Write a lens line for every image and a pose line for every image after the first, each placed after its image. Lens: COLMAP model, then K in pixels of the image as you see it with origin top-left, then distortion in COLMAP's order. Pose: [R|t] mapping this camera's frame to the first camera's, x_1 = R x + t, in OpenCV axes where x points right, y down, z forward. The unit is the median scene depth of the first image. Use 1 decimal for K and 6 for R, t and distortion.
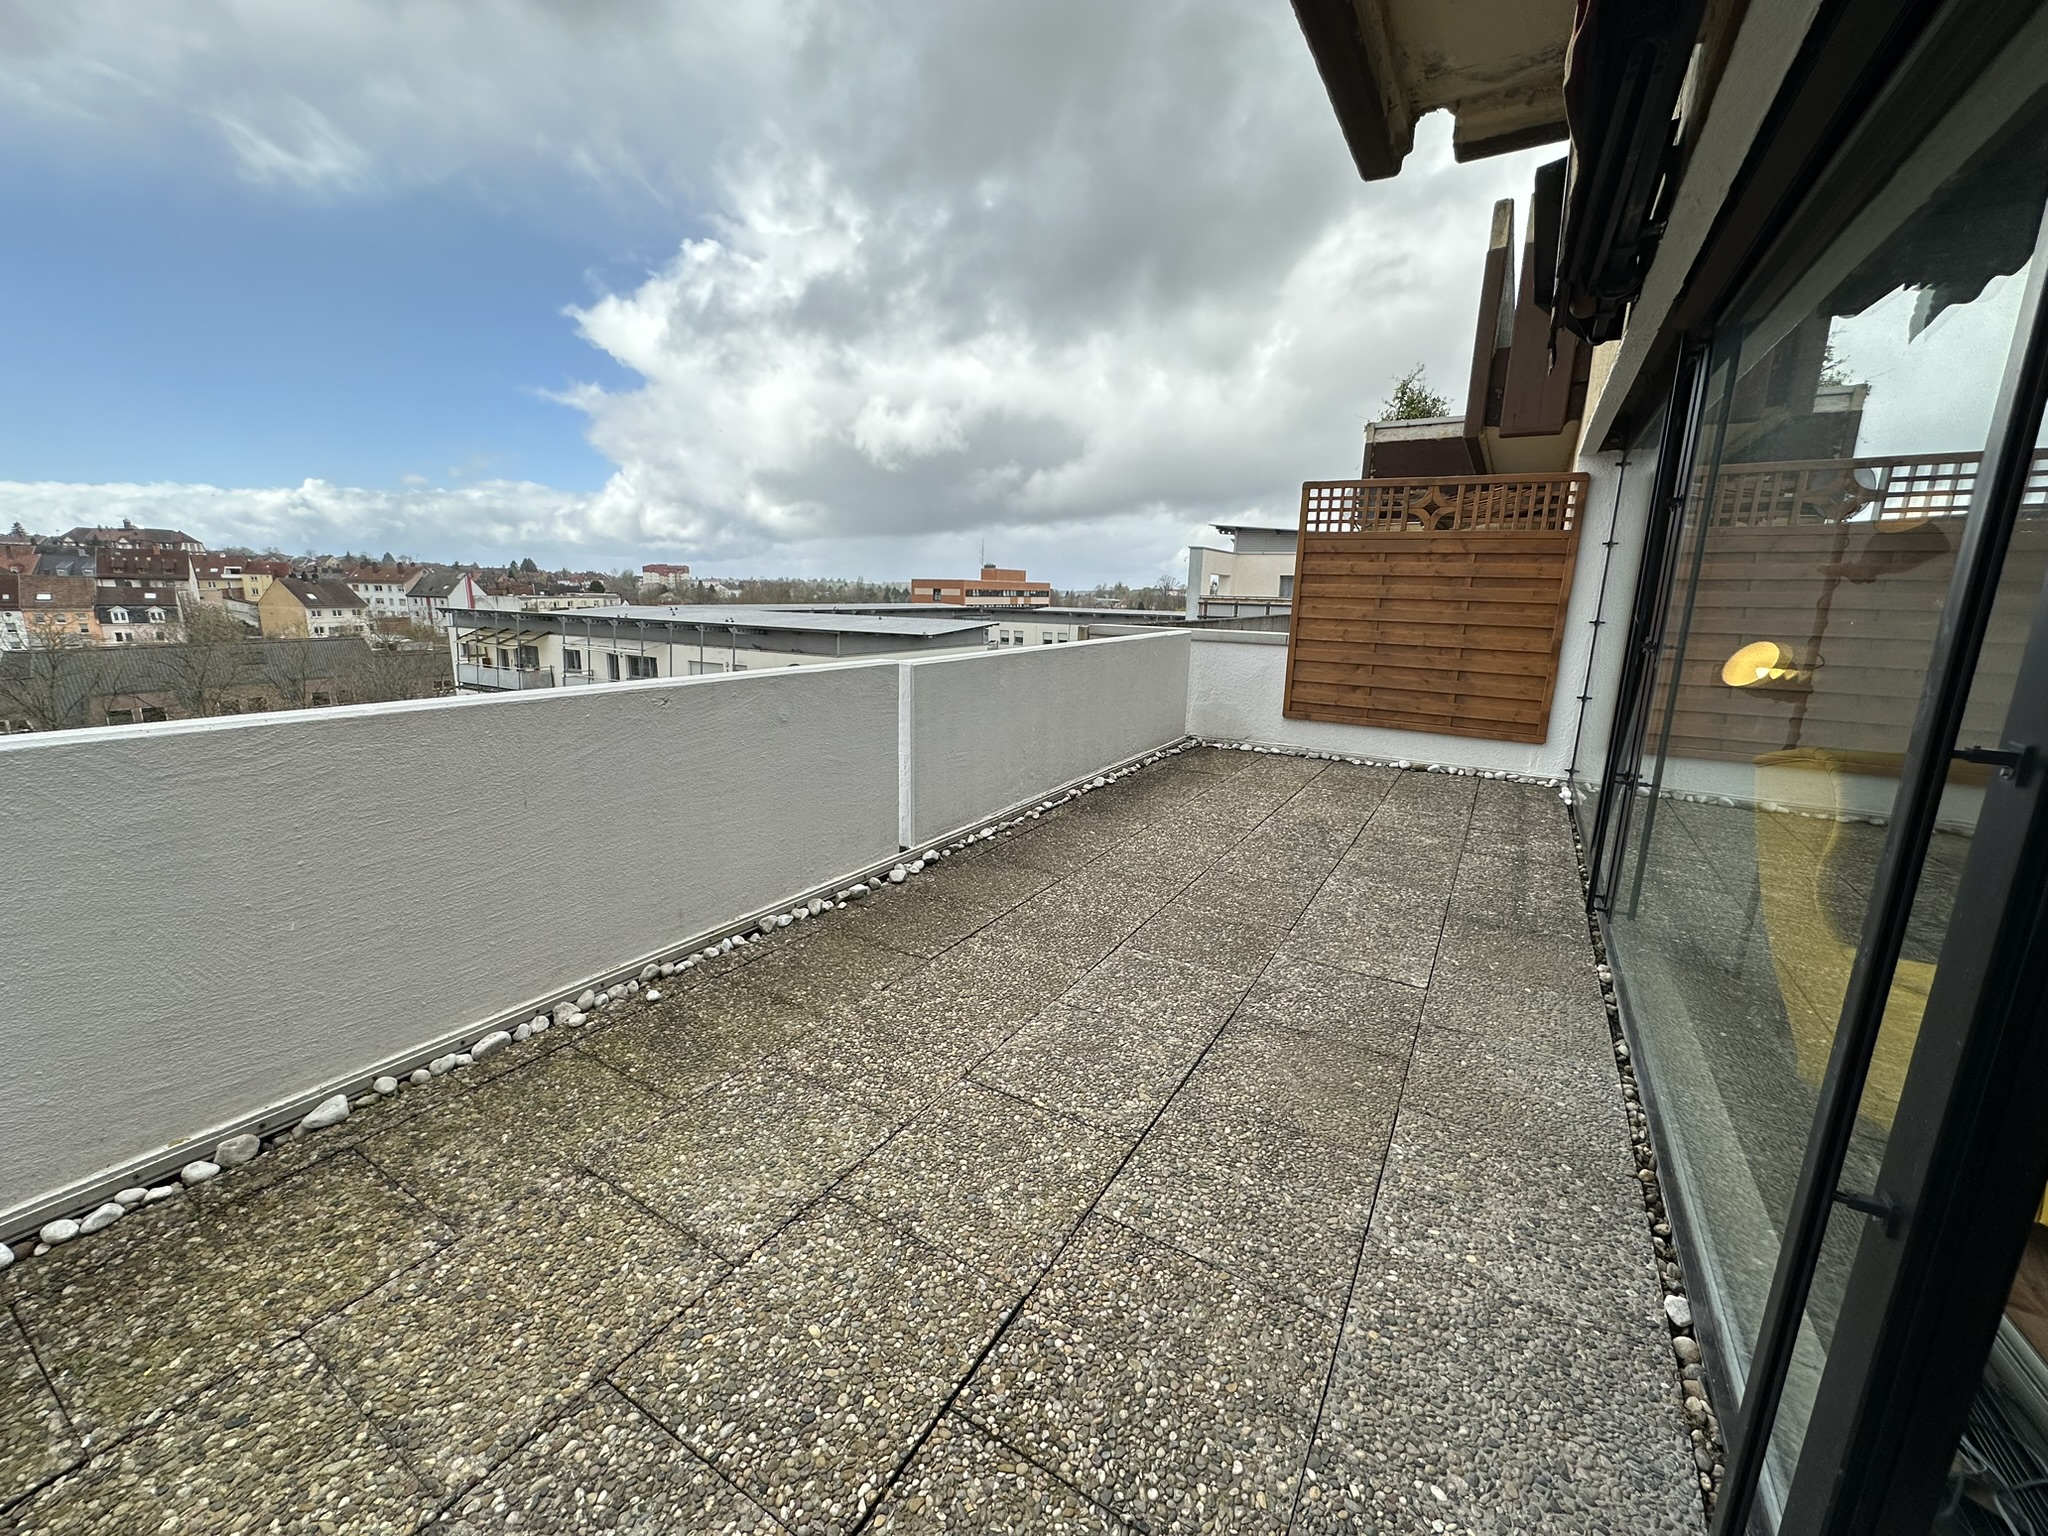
lens RADIAL K [[817.7, 0, 1023.9], [0, 817.7, 765.5], [0, 0, 1]] dist [-0.002258, -0.000166]
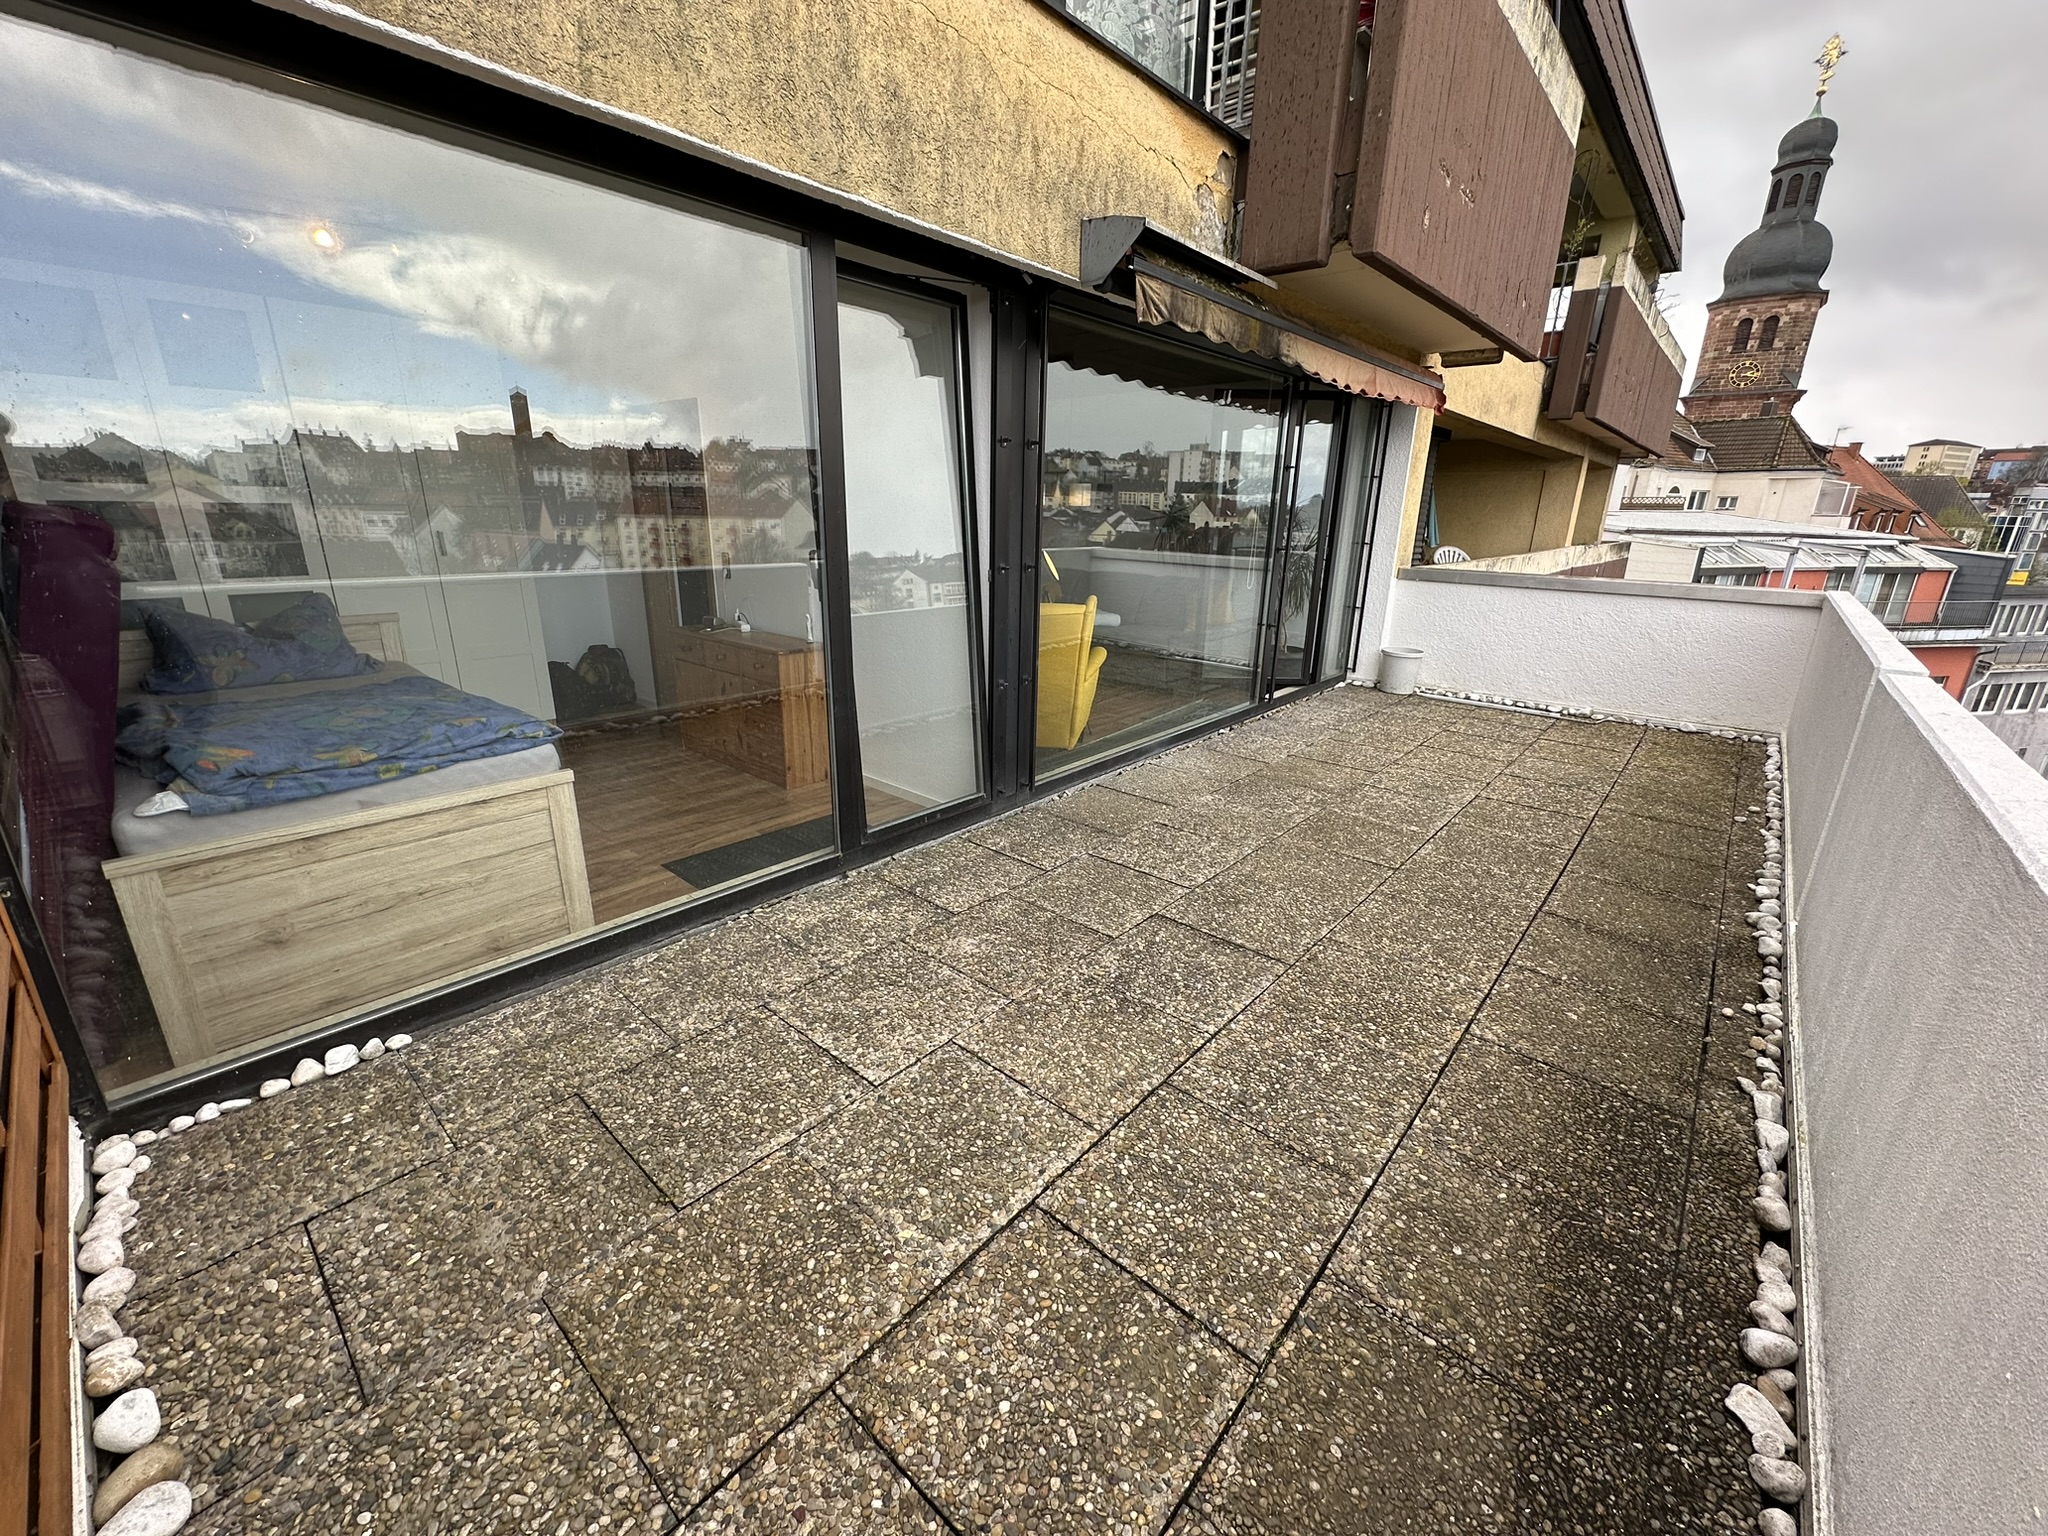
lens RADIAL K [[817.7, 0, 1022.0], [0, 817.7, 766.0], [0, 0, 1]] dist [-0.002258, -0.000166]
pose [[-0.982985, -0.089908, 0.160180, 0.533676], [0.001015, 0.869351, 0.494195, -0.472410], [-0.183684, 0.485948, -0.854467, 2.102712]]
